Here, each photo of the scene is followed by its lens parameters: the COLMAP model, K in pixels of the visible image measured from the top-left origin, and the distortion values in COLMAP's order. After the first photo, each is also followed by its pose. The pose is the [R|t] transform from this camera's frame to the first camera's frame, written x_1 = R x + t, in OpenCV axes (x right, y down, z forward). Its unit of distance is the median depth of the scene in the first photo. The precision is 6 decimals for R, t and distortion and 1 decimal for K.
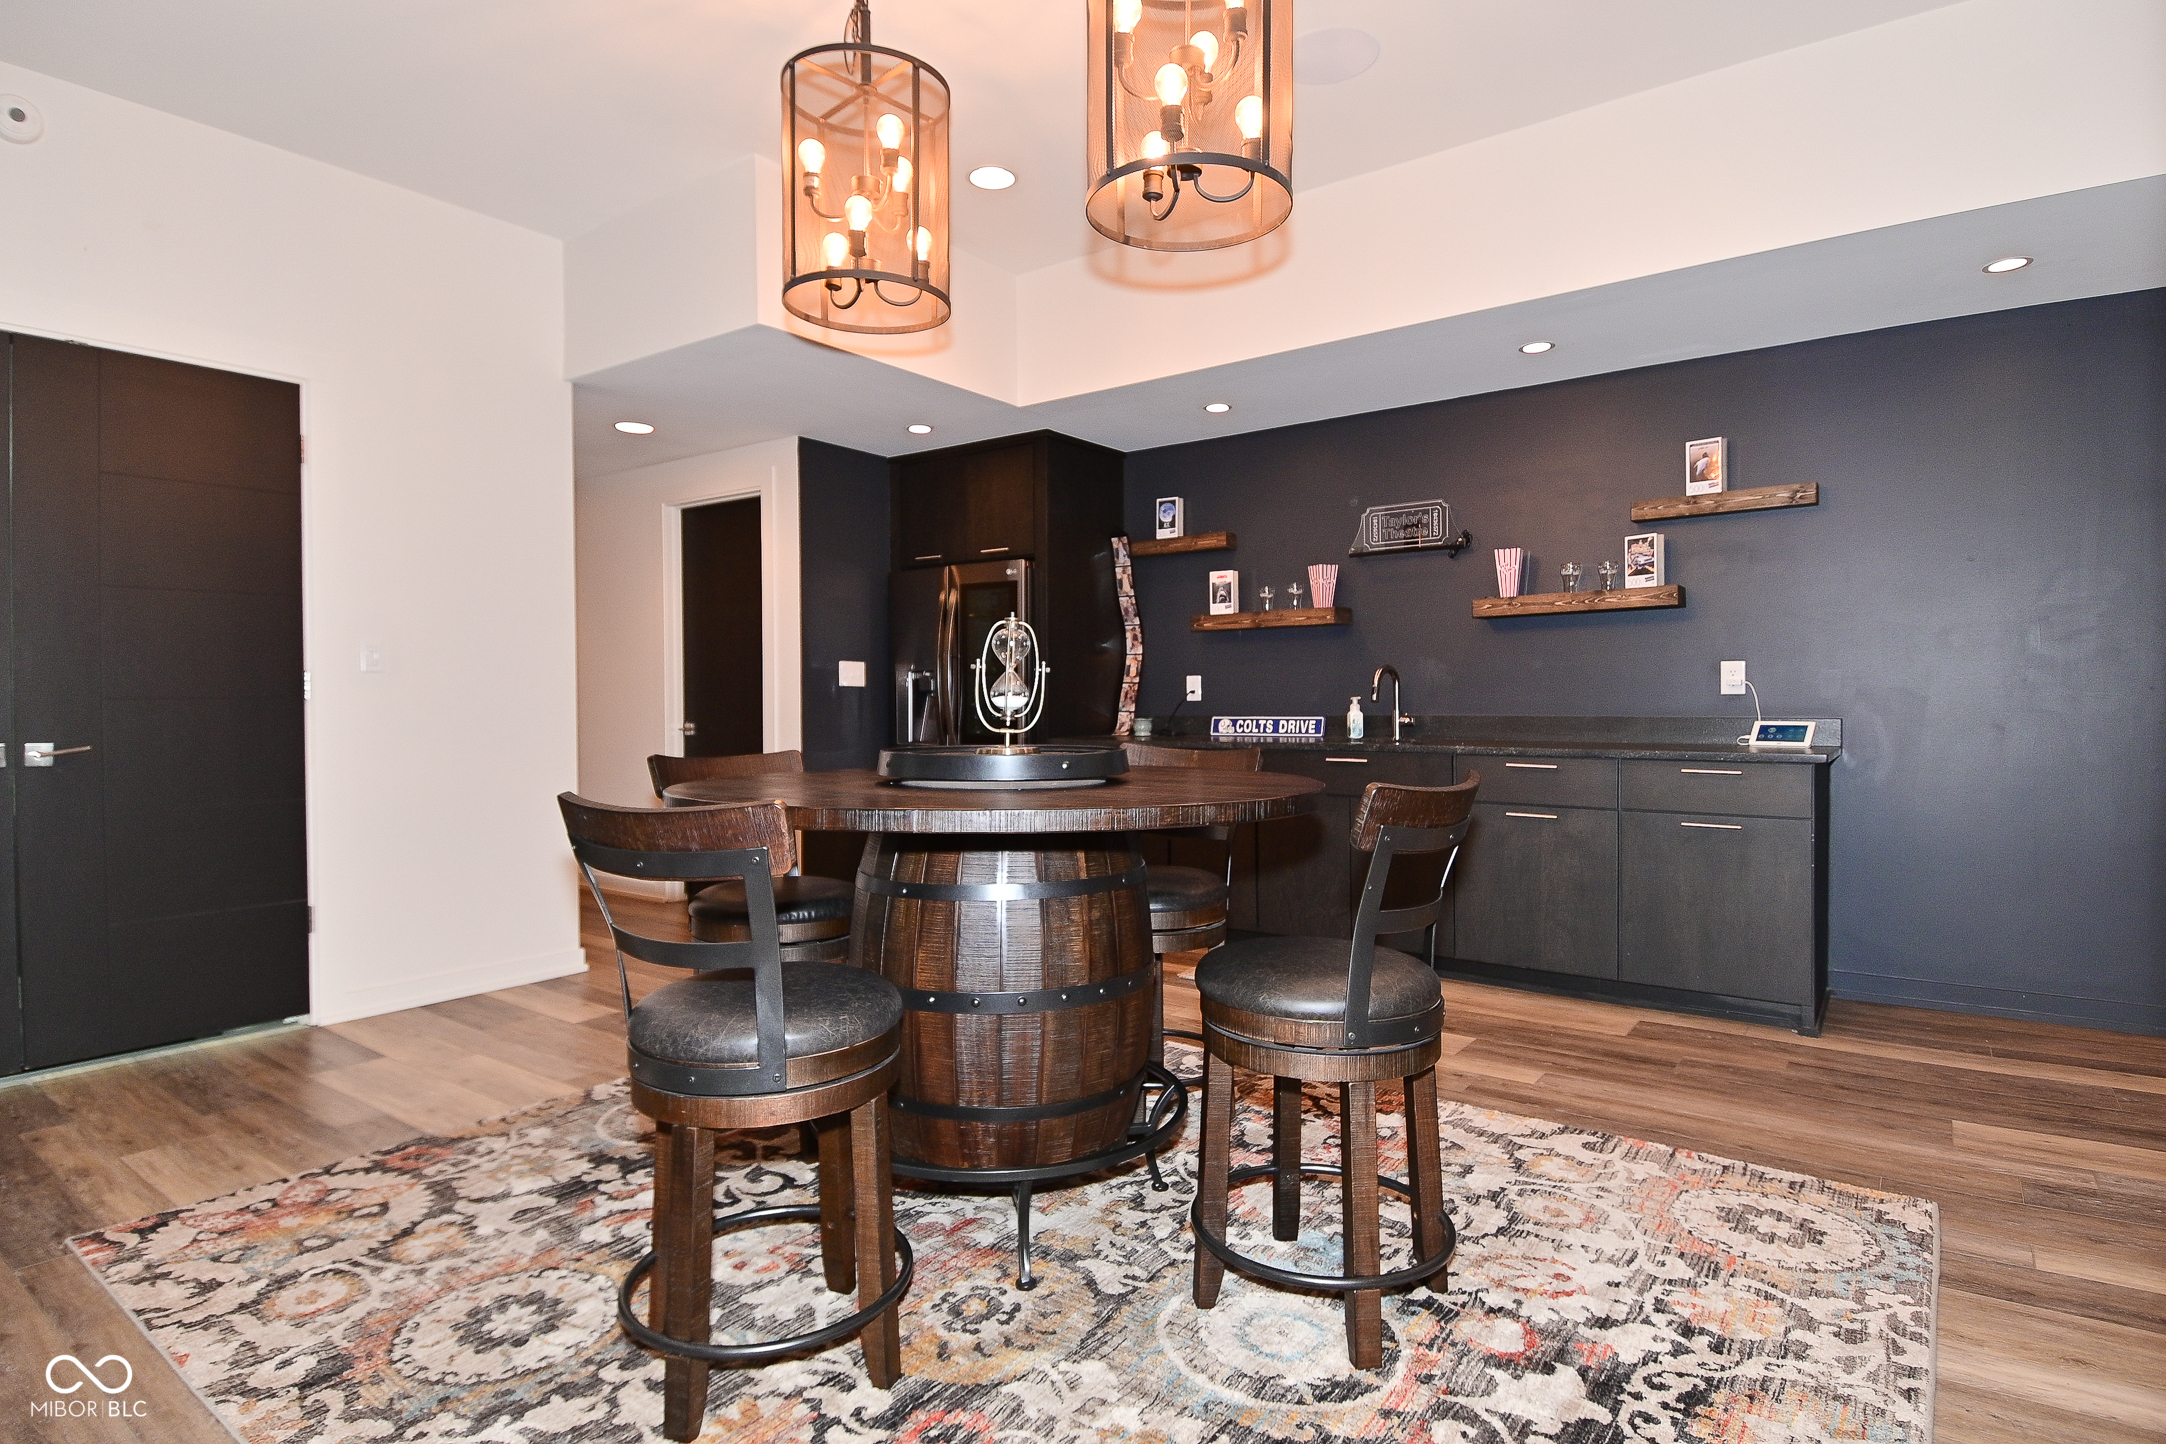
lens RADIAL K [[1120.2, 0, 1083.2], [0, 1120.2, 700.0], [0, 0, 1]] dist [0.020863, -0.016992]
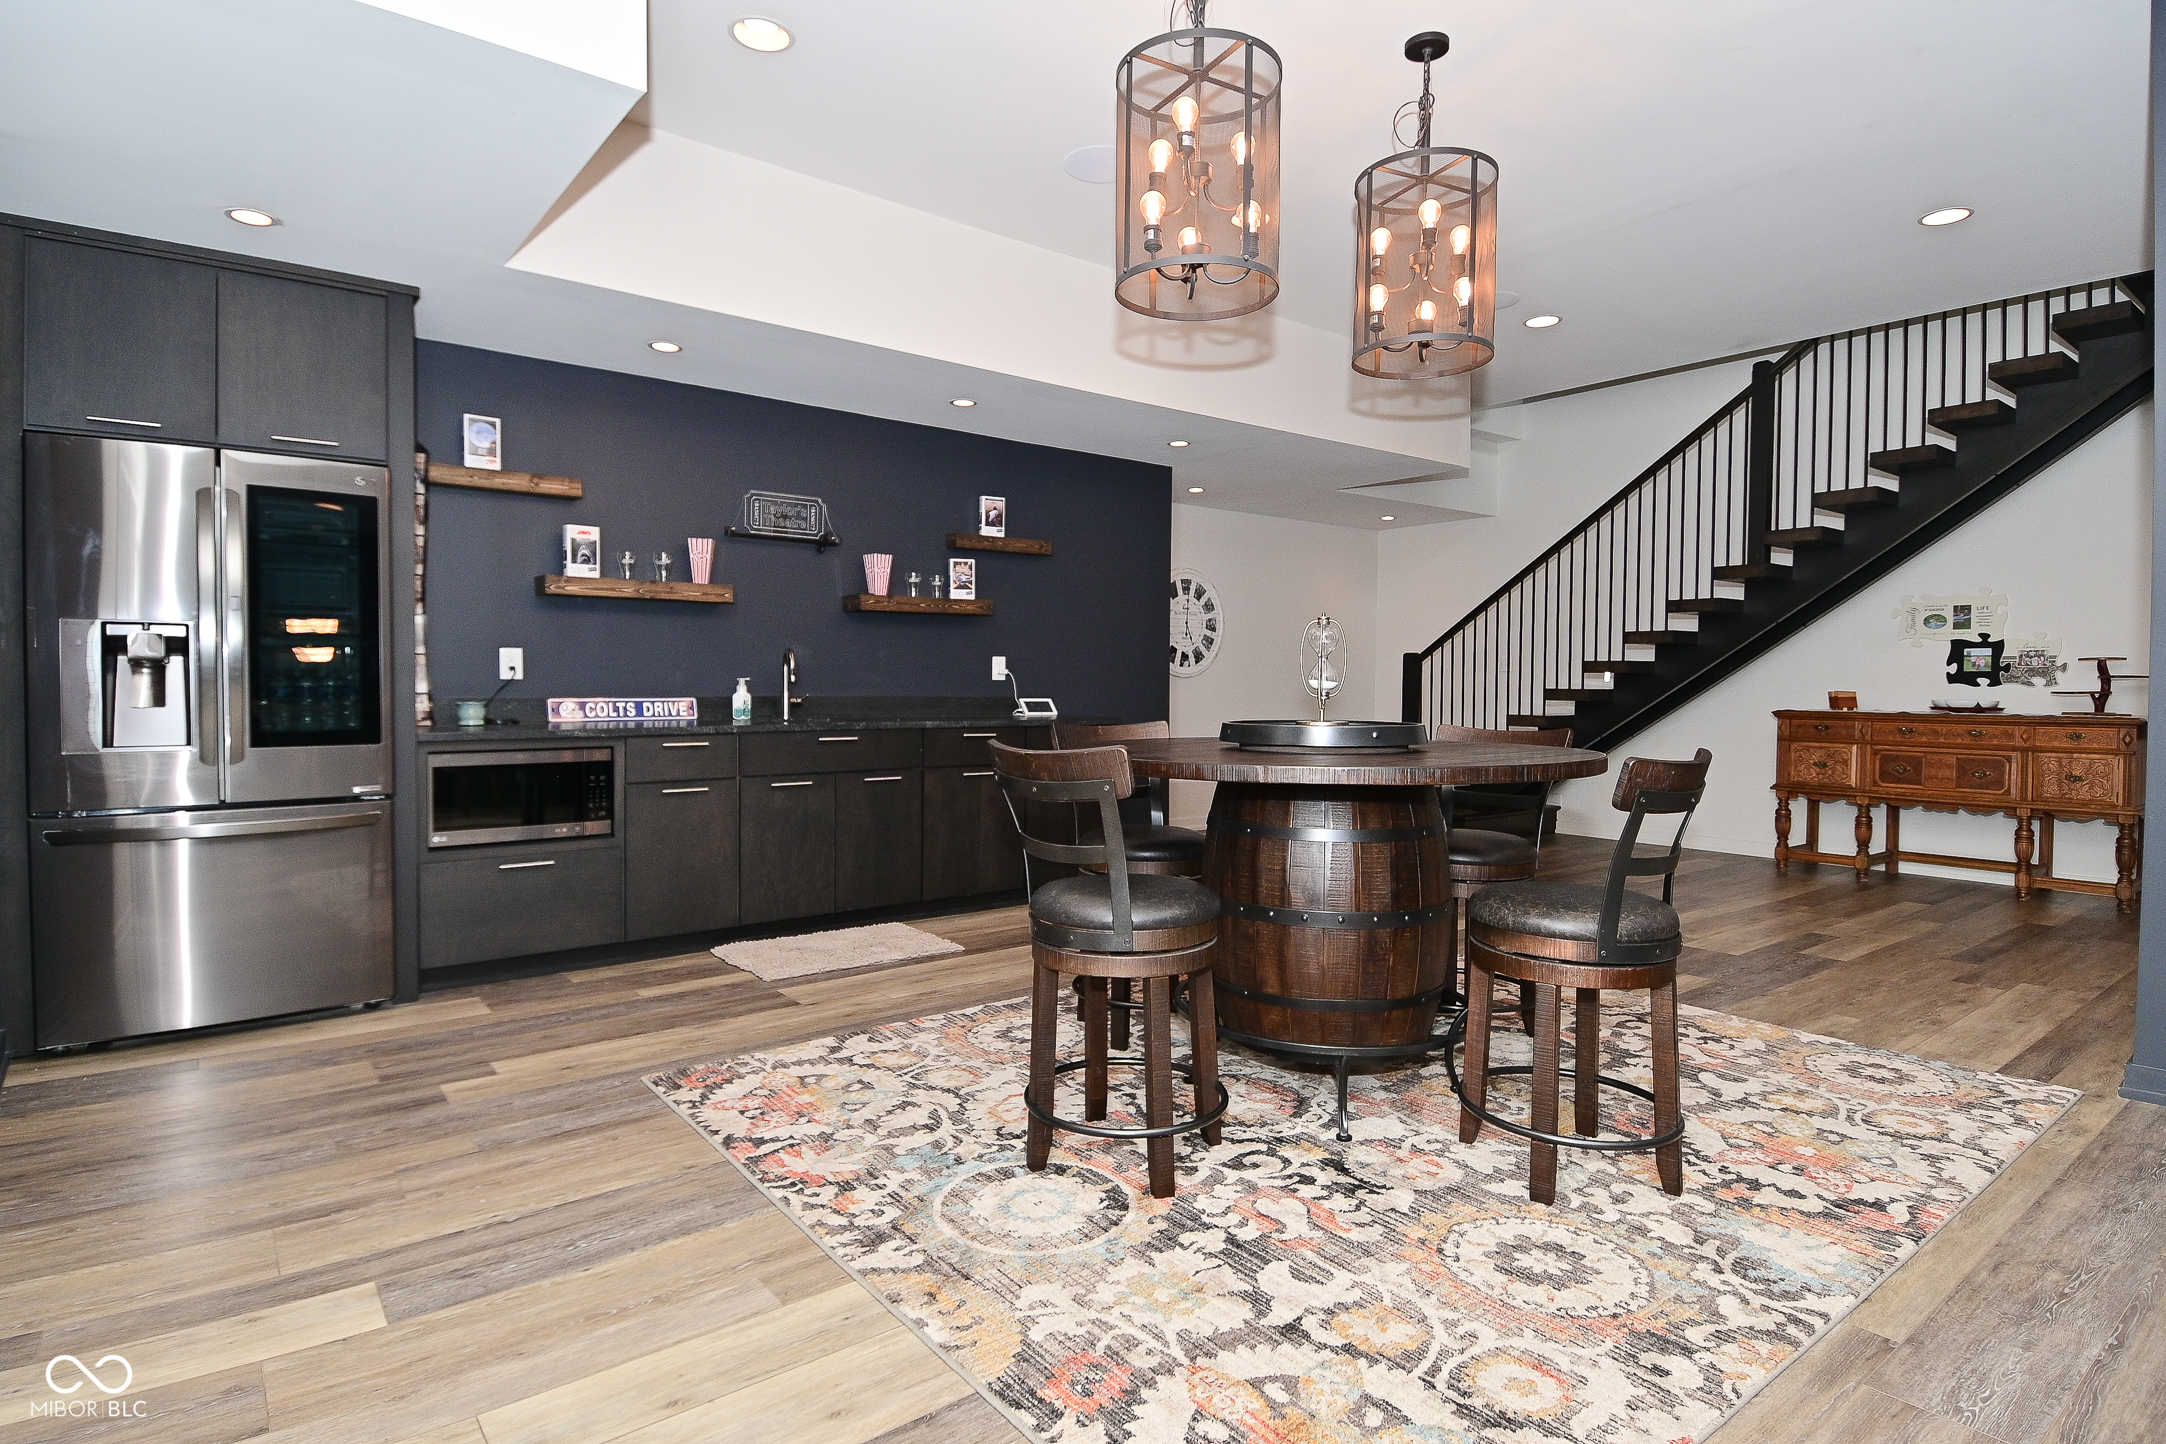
lens RADIAL K [[1120.2, 0, 1072.8], [0, 1120.2, 715.9], [0, 0, 1]] dist [0.020863, -0.016992]
pose [[0.277328, -0.019114, 0.960585, -0.779203], [-0.007959, 0.999722, 0.022190, 0.008226], [-0.960742, -0.013799, 0.277098, 0.542086]]
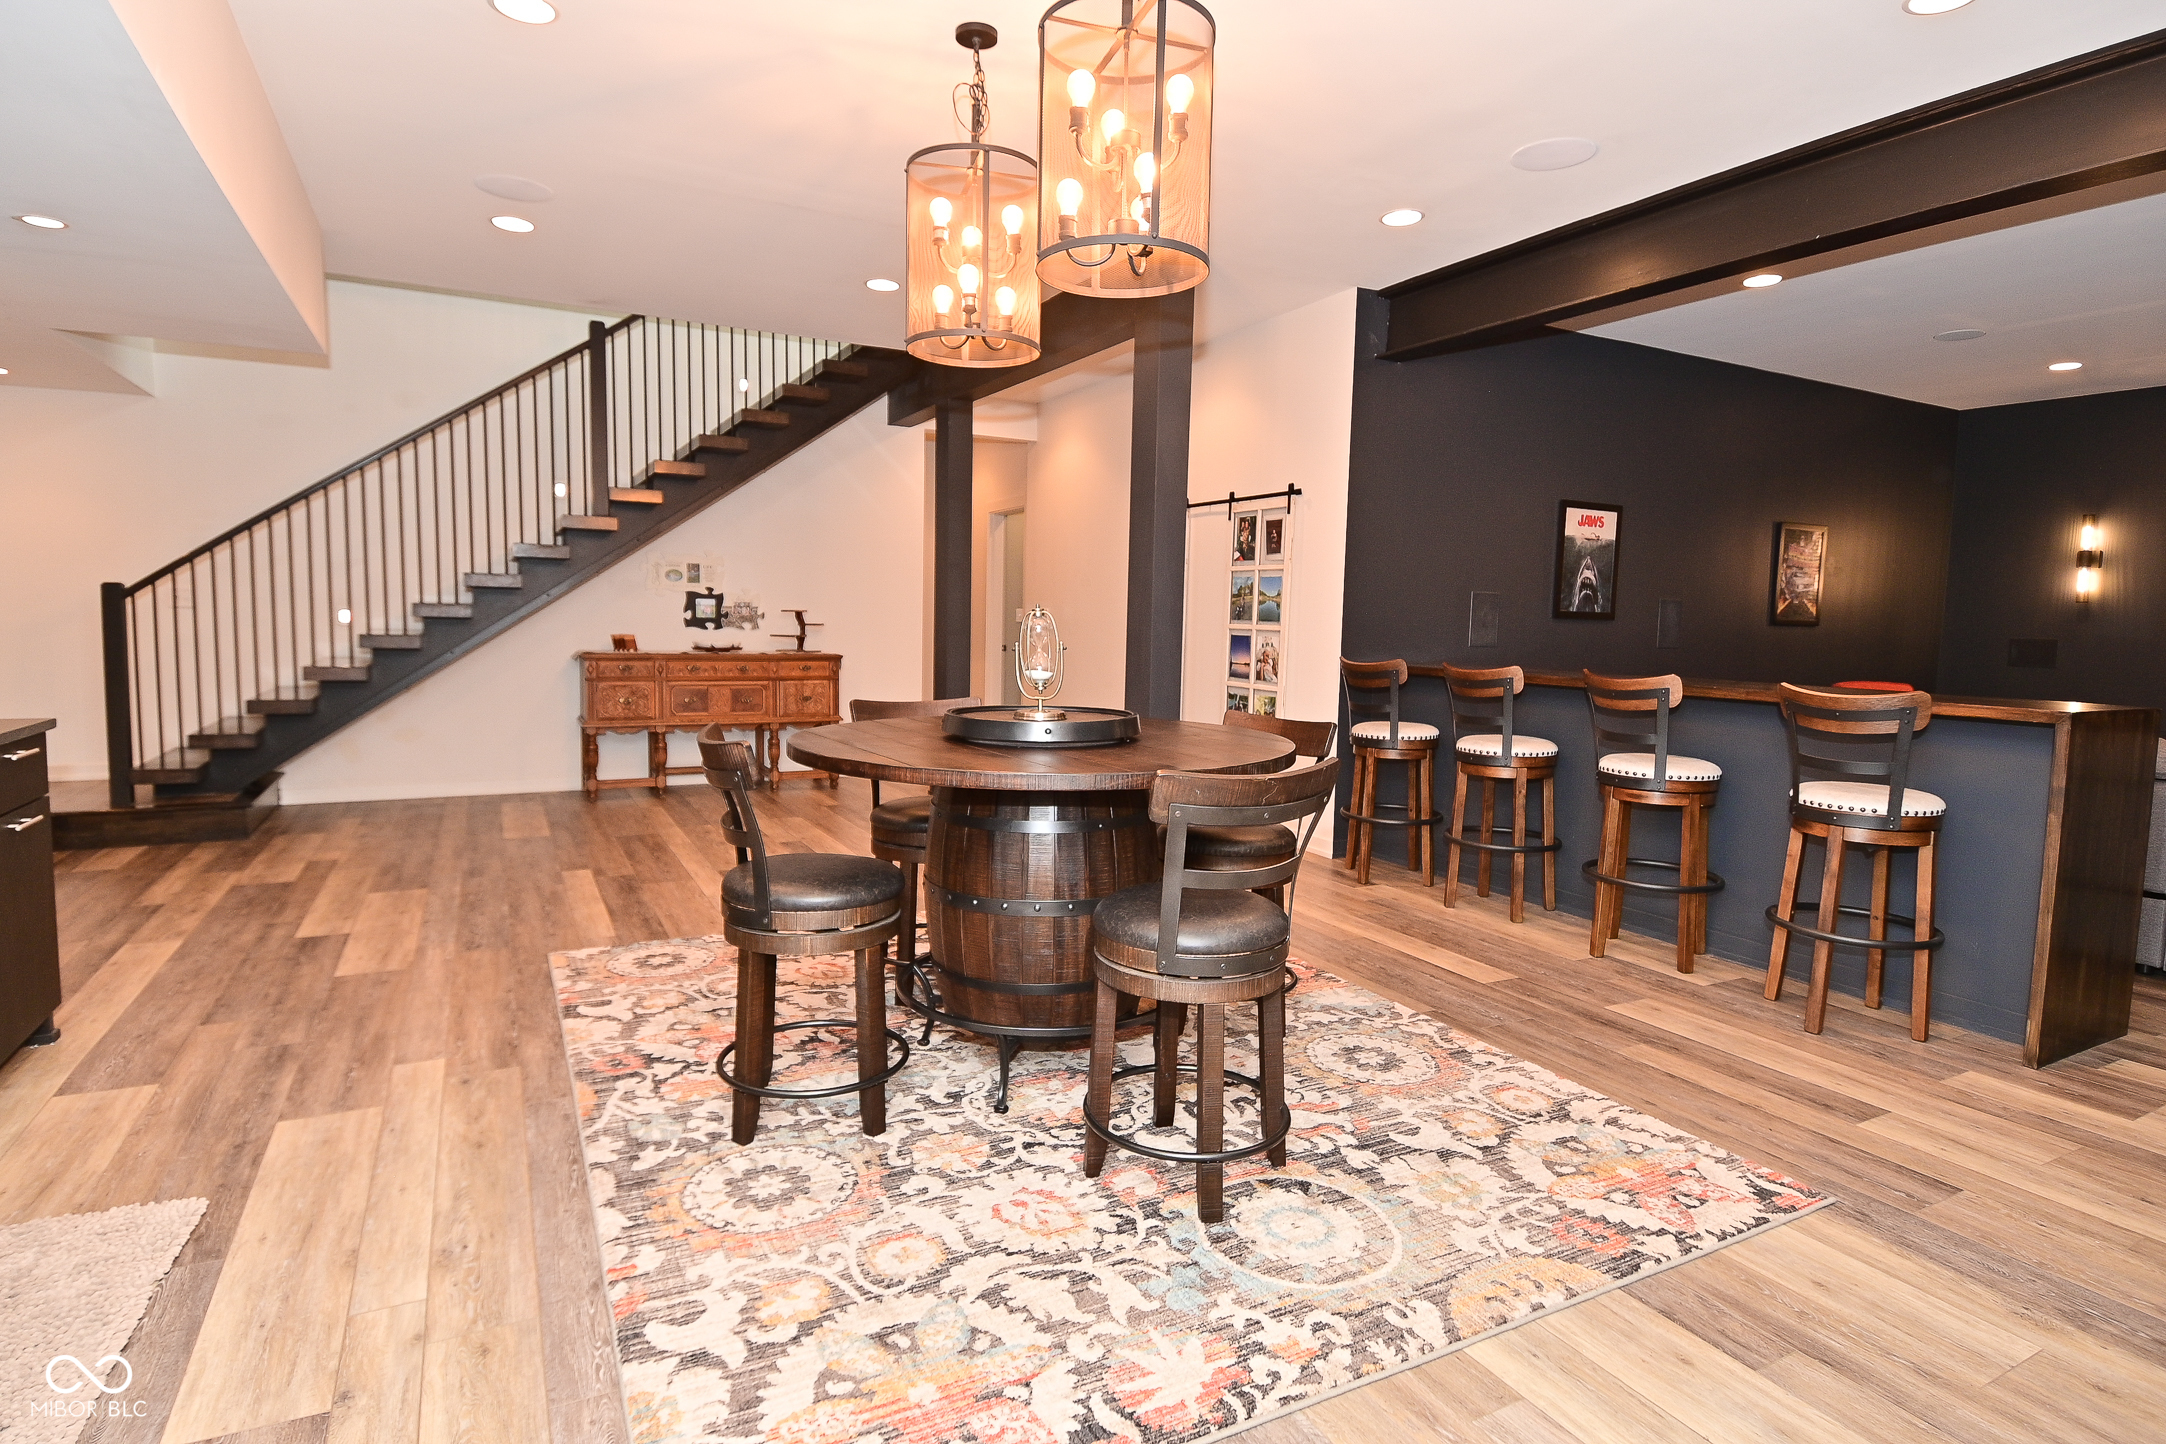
lens RADIAL K [[1120.2, 0, 1078.3], [0, 1120.2, 732.1], [0, 0, 1]] dist [0.020863, -0.016992]
pose [[-0.896572, -0.056685, 0.439256, -0.387244], [-0.013812, 0.994872, 0.100193, -0.034461], [-0.442683, 0.083763, -0.892757, 1.233099]]
